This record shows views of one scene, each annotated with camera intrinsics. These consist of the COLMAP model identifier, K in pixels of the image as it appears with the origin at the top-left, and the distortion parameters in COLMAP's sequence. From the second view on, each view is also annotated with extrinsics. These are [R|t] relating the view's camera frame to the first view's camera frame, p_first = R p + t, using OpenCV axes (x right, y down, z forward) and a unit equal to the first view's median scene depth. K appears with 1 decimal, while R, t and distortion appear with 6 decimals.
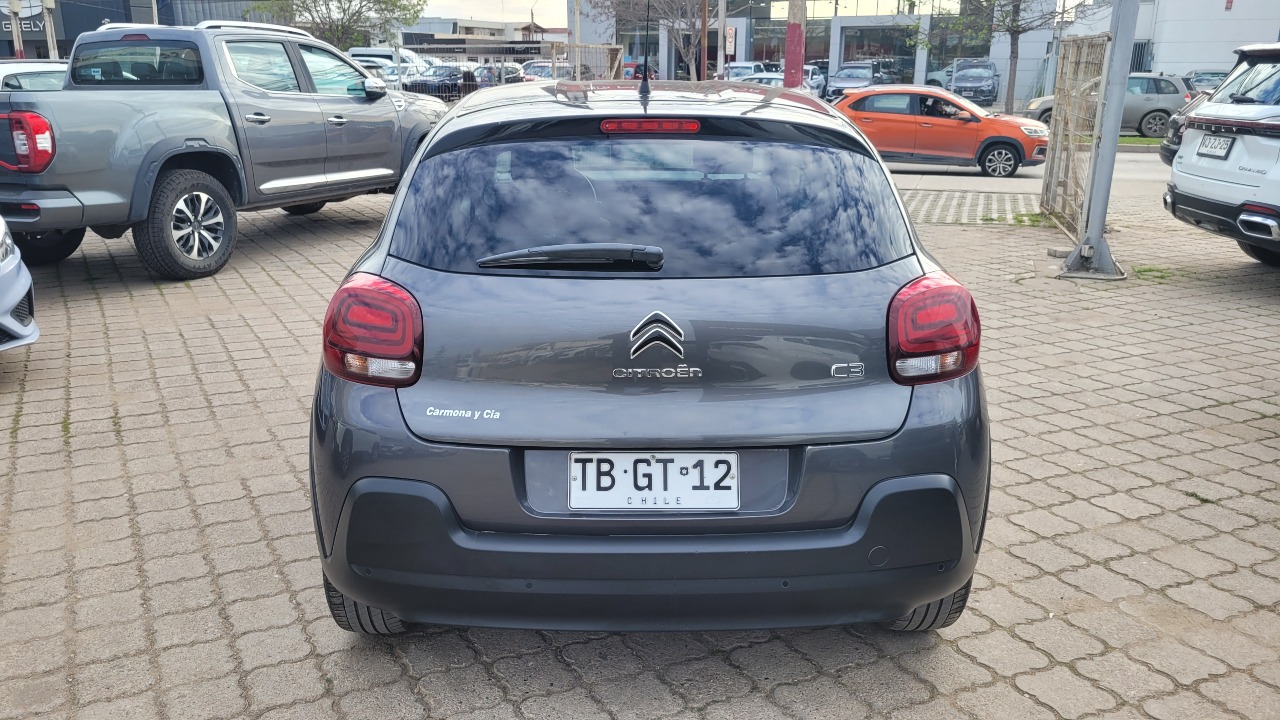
lens RADIAL K [[967.5, 0, 632.2], [0, 967.5, 358.4], [0, 0, 1]] dist [0.011515, 0.005482]
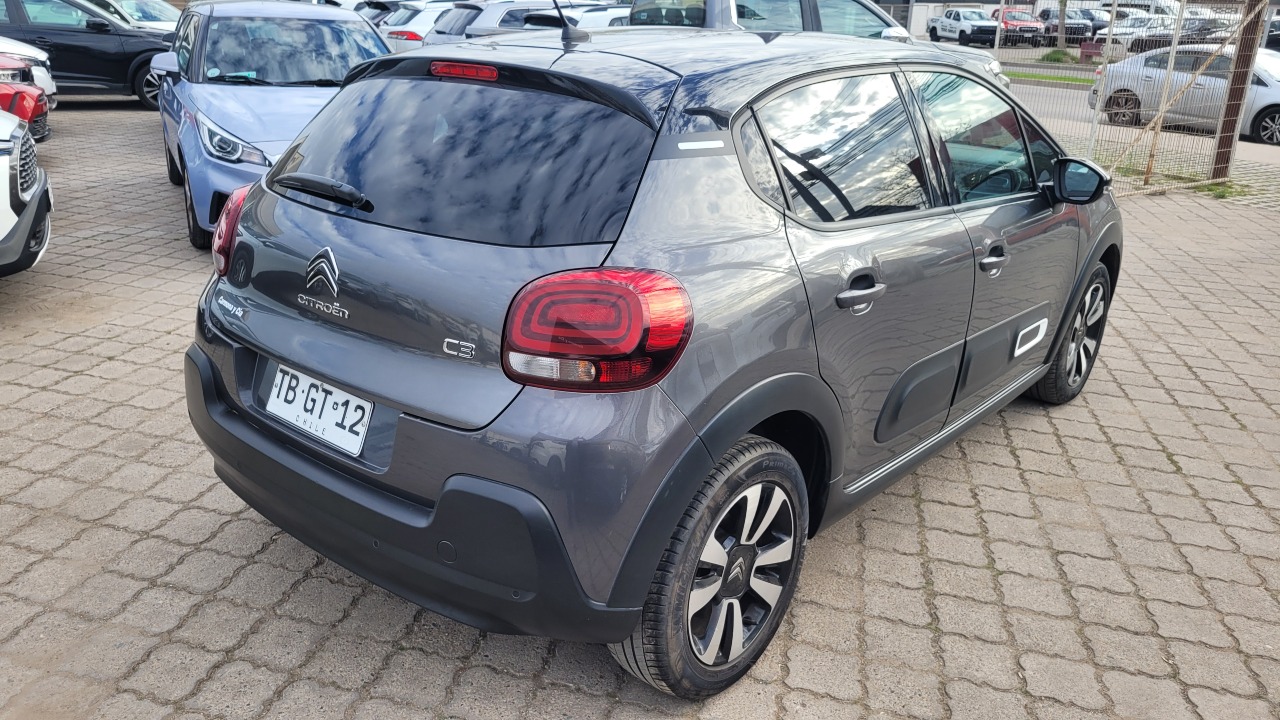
lens RADIAL K [[967.5, 0, 627.2], [0, 967.5, 367.0], [0, 0, 1]] dist [0.011515, 0.005482]
pose [[0.756396, 0.244452, -0.606719, 0.908940], [-0.212677, 0.969056, 0.125296, -0.120297], [0.618574, 0.034261, 0.784979, 0.377643]]
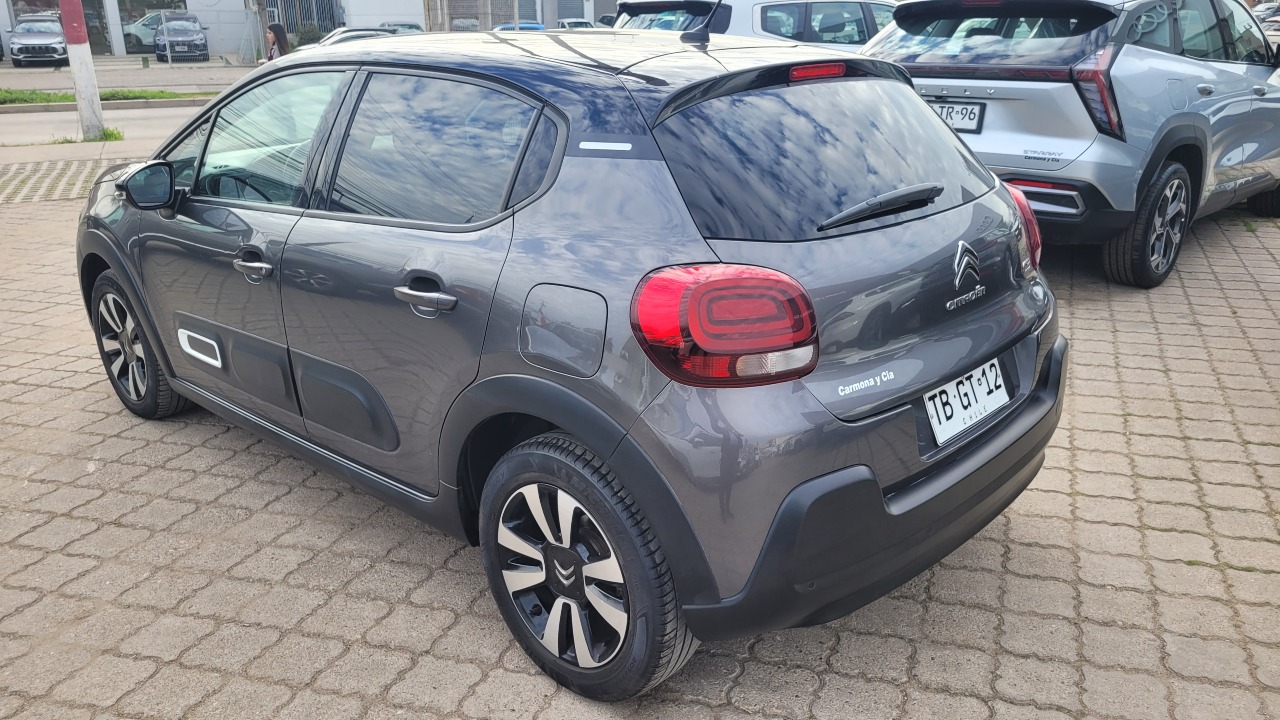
lens RADIAL K [[967.5, 0, 626.7], [0, 967.5, 351.8], [0, 0, 1]] dist [0.011515, 0.005482]
pose [[0.706426, -0.238399, 0.666430, -0.962867], [0.213084, 0.969519, 0.120949, -0.137338], [-0.674950, 0.056564, 0.735692, 0.454375]]
